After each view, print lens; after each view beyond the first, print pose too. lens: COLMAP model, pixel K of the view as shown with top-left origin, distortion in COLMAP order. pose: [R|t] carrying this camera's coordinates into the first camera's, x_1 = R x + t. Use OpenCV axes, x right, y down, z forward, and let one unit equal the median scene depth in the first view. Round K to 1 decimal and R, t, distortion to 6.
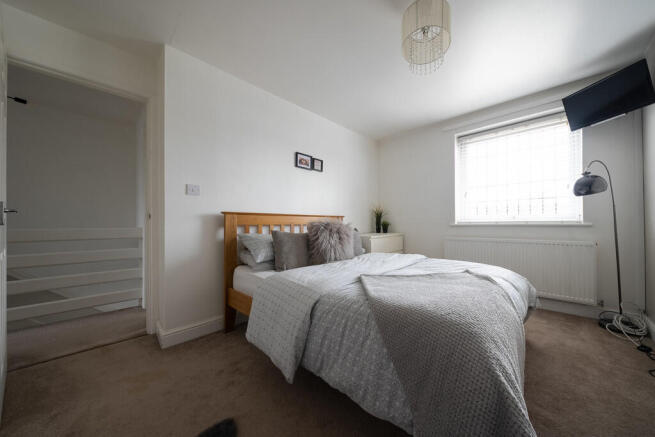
lens RADIAL K [[224.7, 0, 327.5], [0, 224.7, 218.5], [0, 0, 1]] dist [-0.000731, -0.000017]
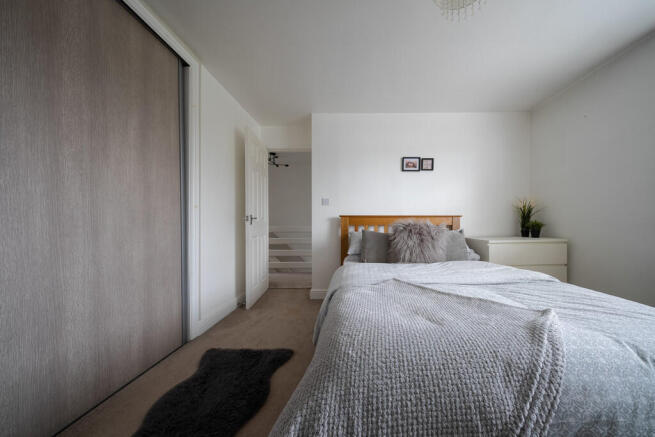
lens RADIAL K [[185.7, 0, 328.6], [0, 185.7, 222.4], [0, 0, 1]] dist [0.000411, 0.000006]
pose [[0.678467, -0.002953, -0.734625, 0.332350], [0.016731, 0.999795, 0.011433, -0.000924], [0.734441, -0.020048, 0.678377, 0.162784]]
